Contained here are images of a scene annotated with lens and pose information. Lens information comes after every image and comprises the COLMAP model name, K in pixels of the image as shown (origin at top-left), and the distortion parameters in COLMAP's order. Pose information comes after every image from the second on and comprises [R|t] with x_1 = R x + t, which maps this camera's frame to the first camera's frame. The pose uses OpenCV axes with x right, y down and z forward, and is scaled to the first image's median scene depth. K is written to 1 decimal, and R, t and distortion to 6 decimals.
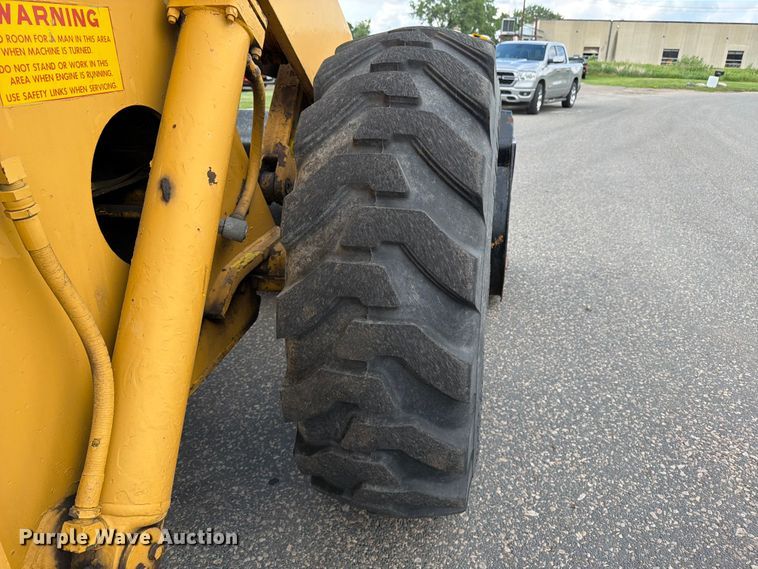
lens RADIAL K [[545.4, 0, 378.5], [0, 545.4, 282.6], [0, 0, 1]] dist [0.050446, -0.094859]
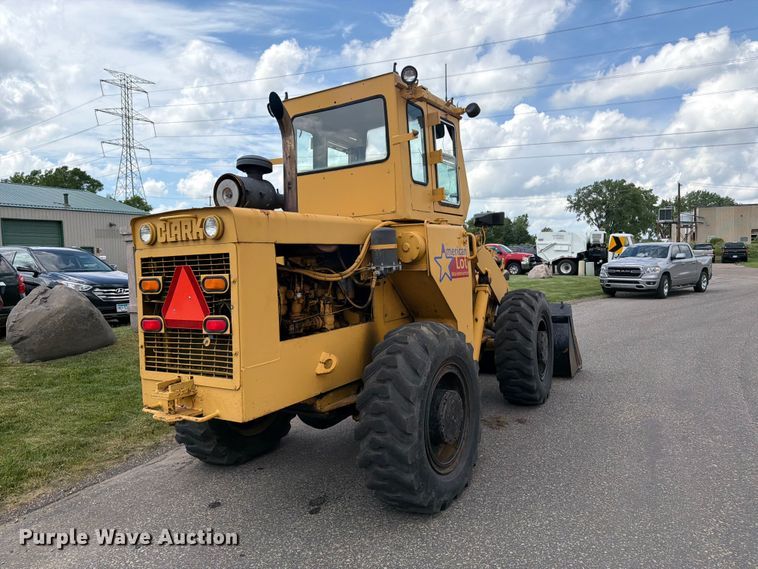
lens RADIAL K [[558.1, 0, 362.0], [0, 558.1, 285.0], [0, 0, 1]] dist [0.032523, -0.006992]
pose [[0.952936, -0.022158, -0.302361, 0.018449], [-0.073994, 0.950166, -0.302835, 0.092784], [0.294004, 0.310956, 0.903808, -0.330469]]
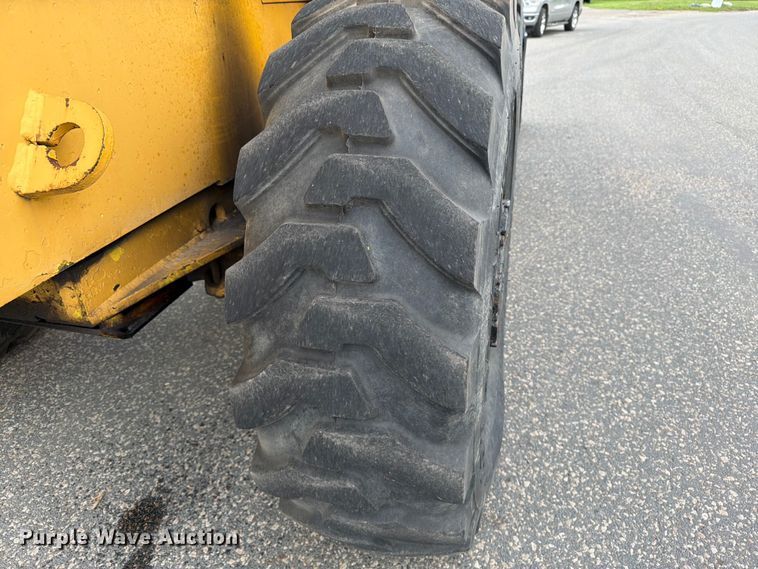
lens RADIAL K [[570.9, 0, 382.0], [0, 570.9, 286.3], [0, 0, 1]] dist [0.045358, -0.068608]
pose [[0.999286, -0.037573, 0.003933, -0.042546], [0.037067, 0.995247, 0.090053, 0.061435], [-0.007298, -0.089843, 0.995929, -0.154626]]
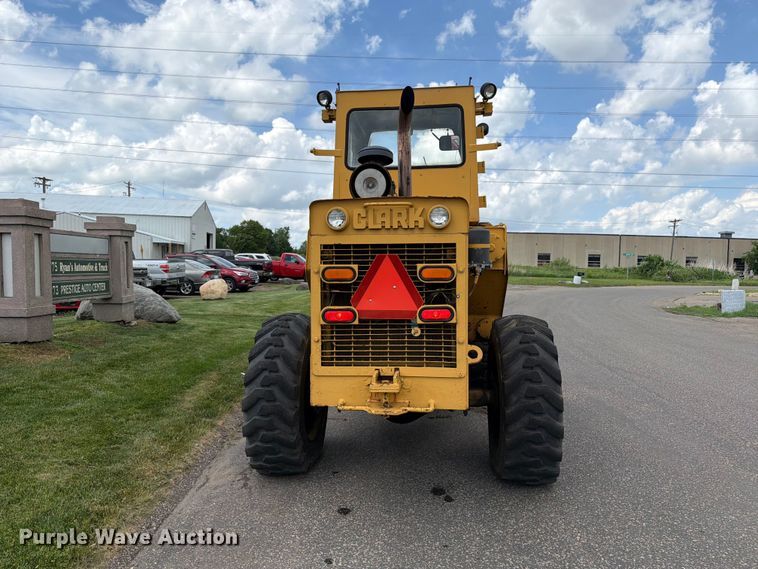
lens RADIAL K [[567.4, 0, 364.1], [0, 567.4, 283.9], [0, 0, 1]] dist [0.057835, -0.068983]
pose [[0.988932, -0.004907, 0.148285, -0.164470], [0.053726, 0.943468, -0.327082, 0.105558], [-0.138297, 0.331429, 0.933289, -0.352086]]
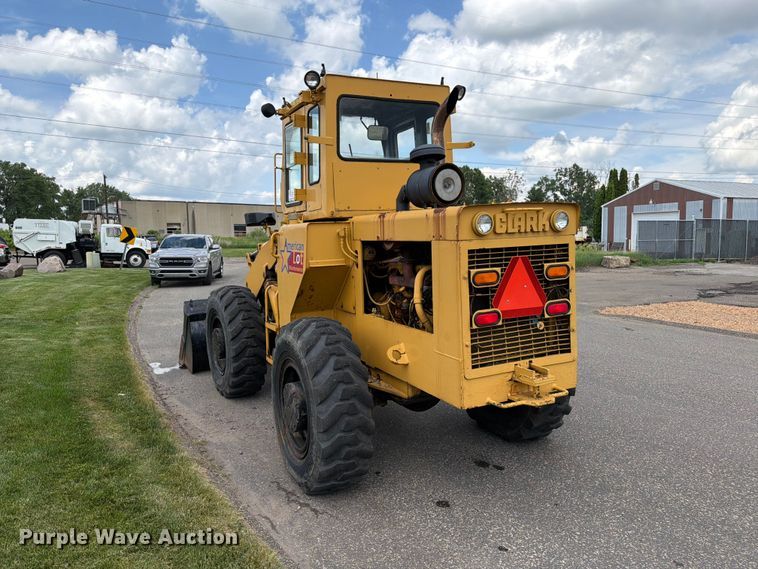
lens RADIAL K [[570.9, 0, 382.0], [0, 570.9, 286.3], [0, 0, 1]] dist [0.045358, -0.068608]
pose [[0.735732, -0.087897, 0.671545, -0.329953], [0.270864, 0.946980, -0.172805, 0.059040], [-0.620751, 0.309036, 0.720531, -0.280964]]
